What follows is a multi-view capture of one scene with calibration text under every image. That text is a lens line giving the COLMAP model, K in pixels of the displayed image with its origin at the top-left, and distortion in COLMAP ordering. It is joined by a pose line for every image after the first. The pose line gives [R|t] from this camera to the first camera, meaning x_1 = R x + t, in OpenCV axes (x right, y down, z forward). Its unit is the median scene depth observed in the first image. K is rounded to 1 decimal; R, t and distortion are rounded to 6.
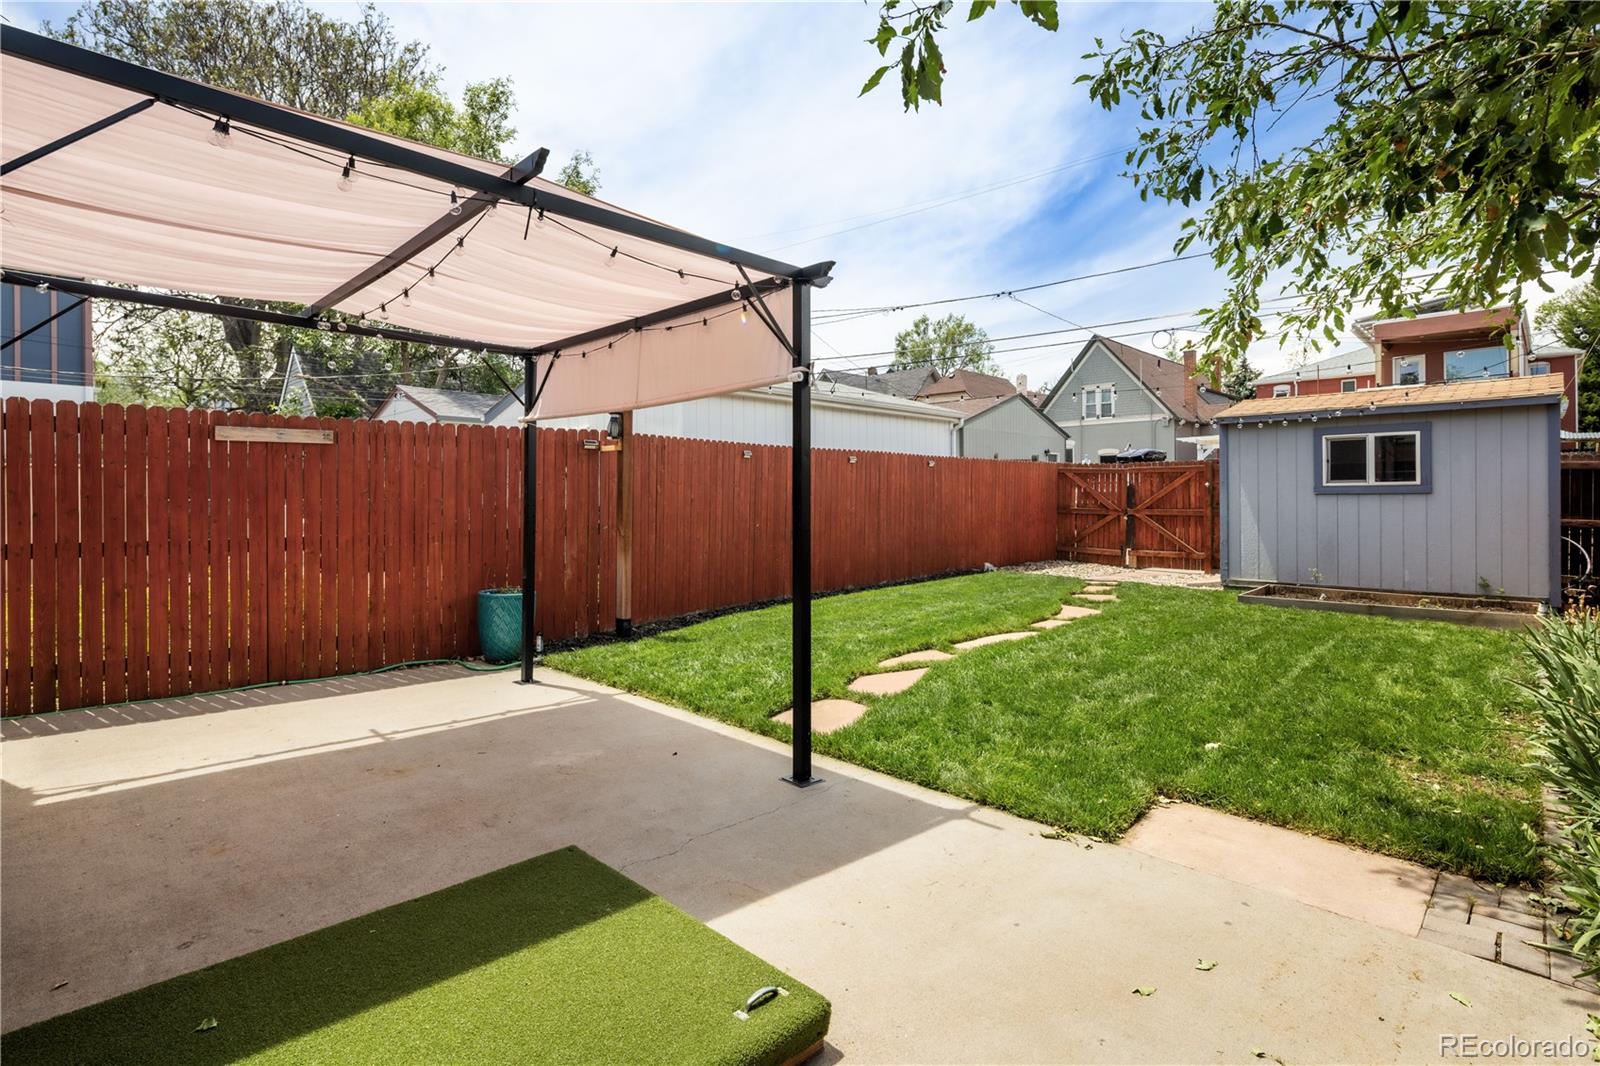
lens RADIAL K [[801.3, 0, 776.3], [0, 801.3, 497.4], [0, 0, 1]] dist [0.009019, -0.003909]
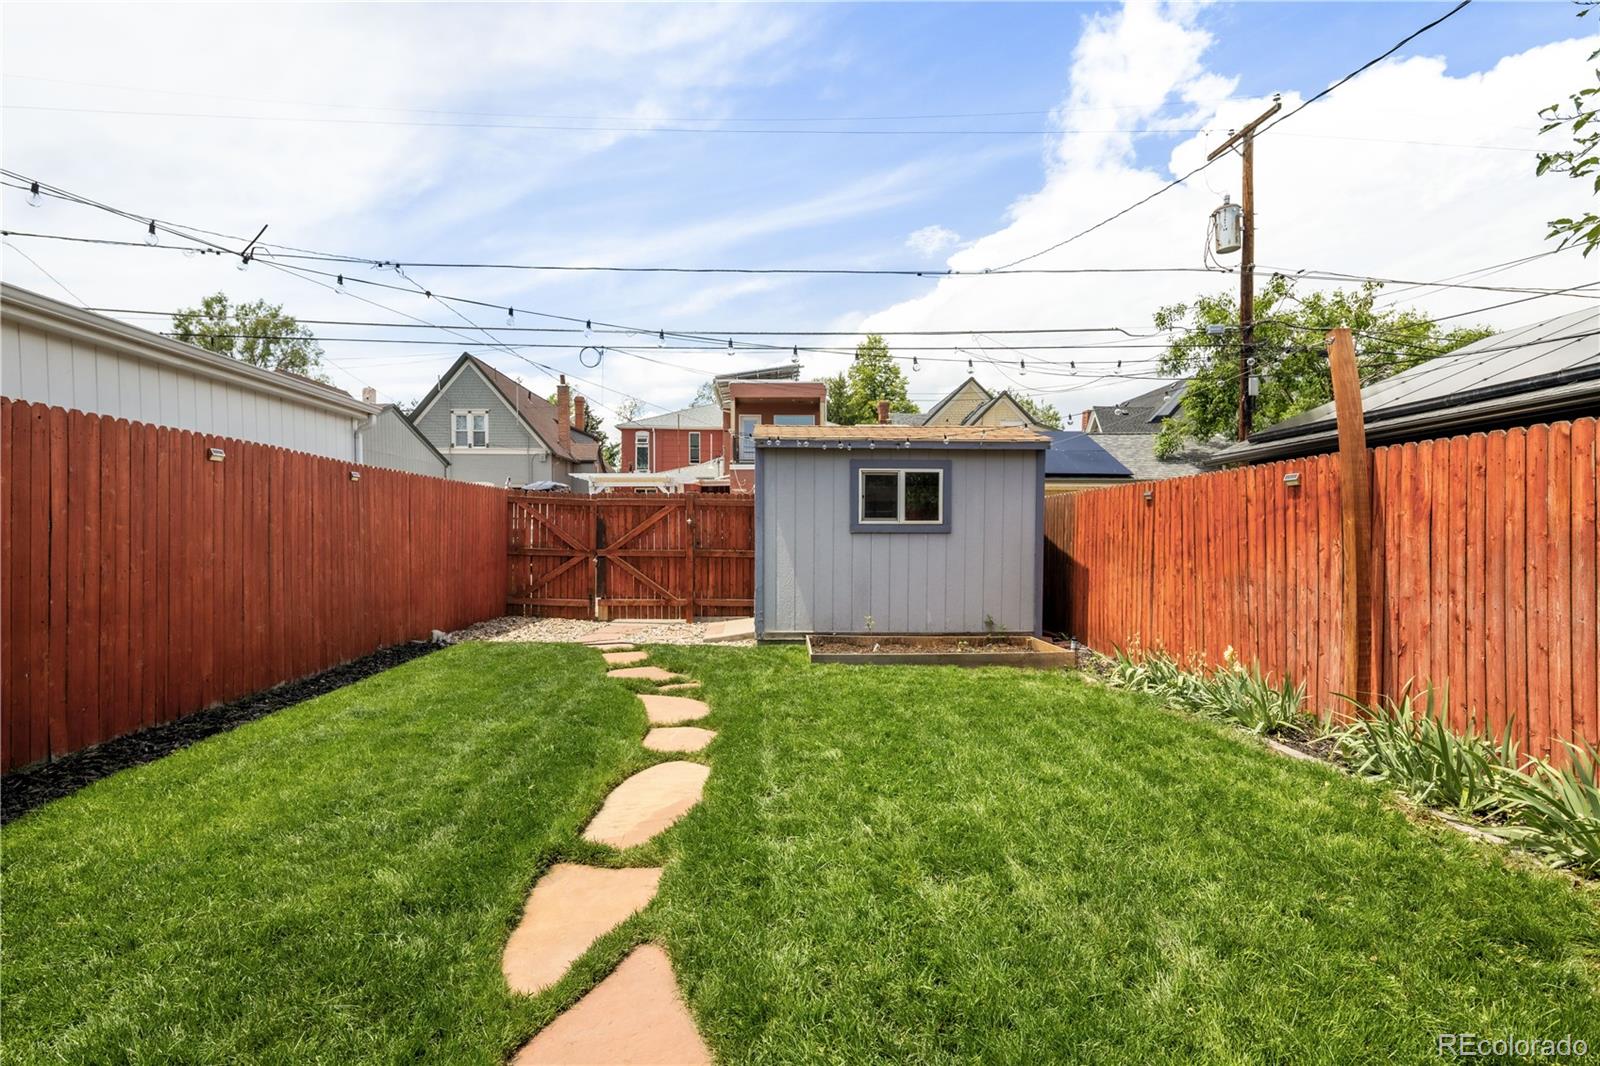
lens RADIAL K [[801.3, 0, 798.4], [0, 801.3, 573.8], [0, 0, 1]] dist [0.009019, -0.003909]
pose [[0.682012, -0.026629, 0.730856, -0.021897], [-0.007495, 0.999030, 0.043394, 0.002363], [-0.731303, -0.035073, 0.681151, 0.307781]]
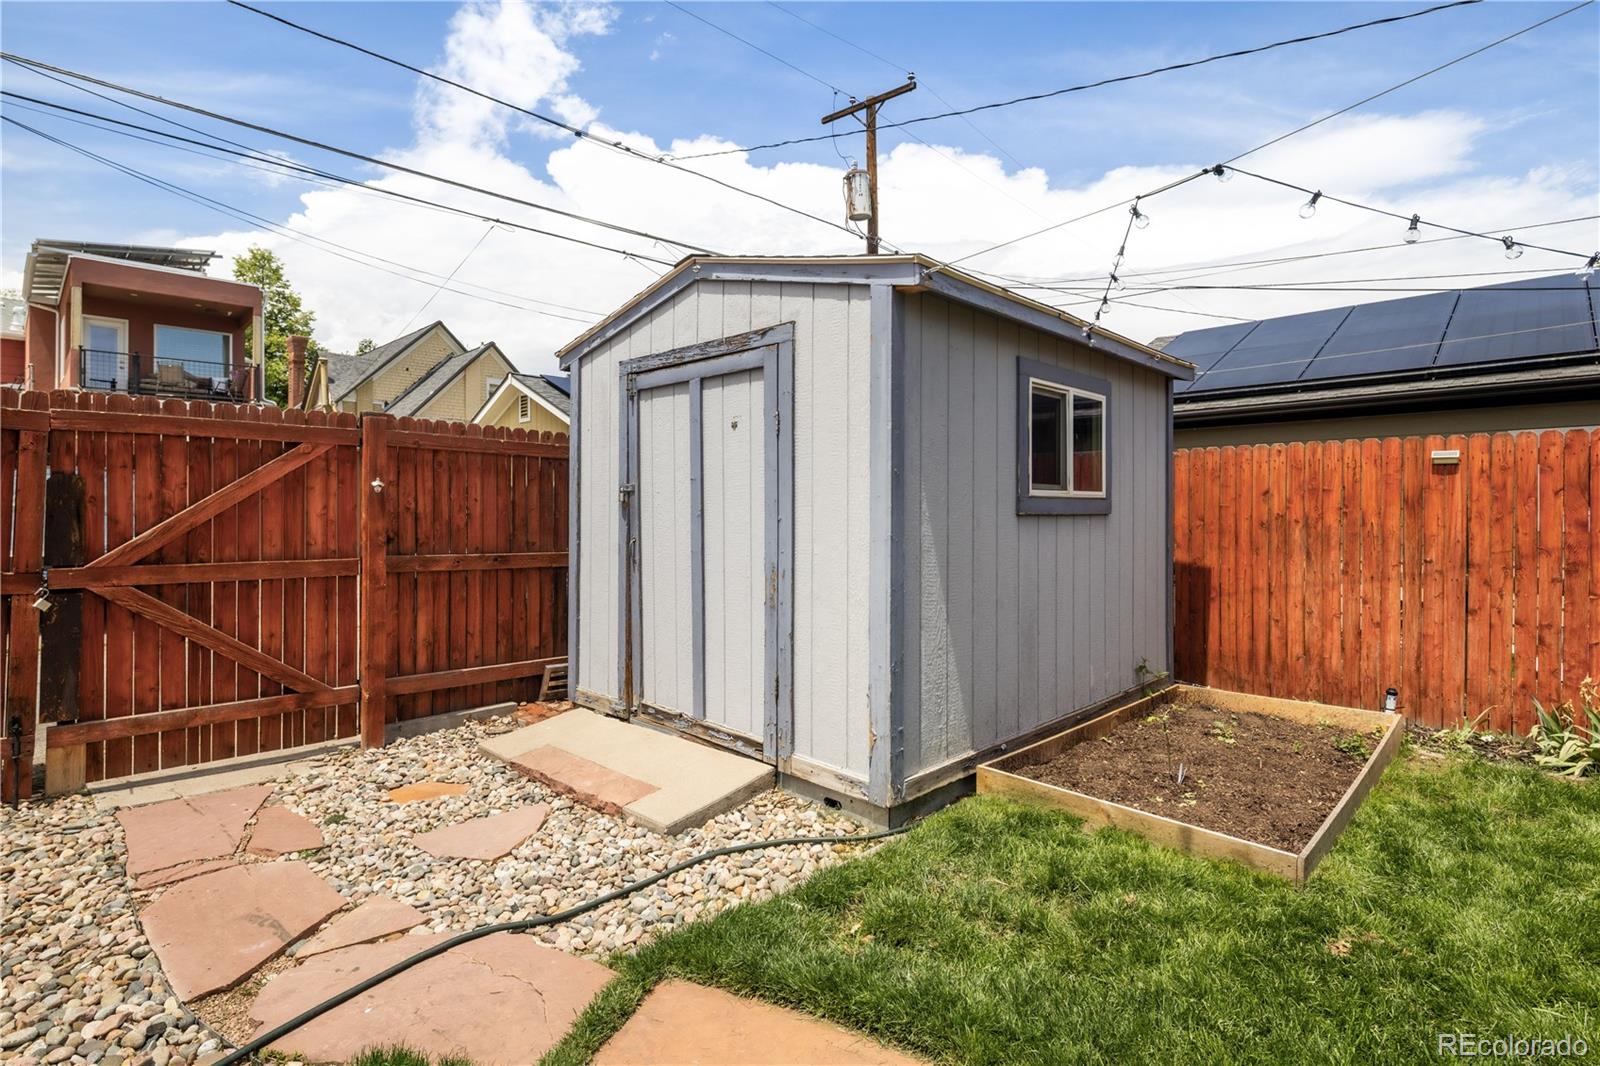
lens RADIAL K [[777.4, 0, 798.7], [0, 777.4, 523.5], [0, 0, 1]] dist [-0.008996, -0.000951]
pose [[-0.022725, -0.007409, 0.999714, 0.198279], [-0.001136, 0.999972, 0.007385, -0.002121], [-0.999741, -0.000967, -0.022733, 0.807657]]
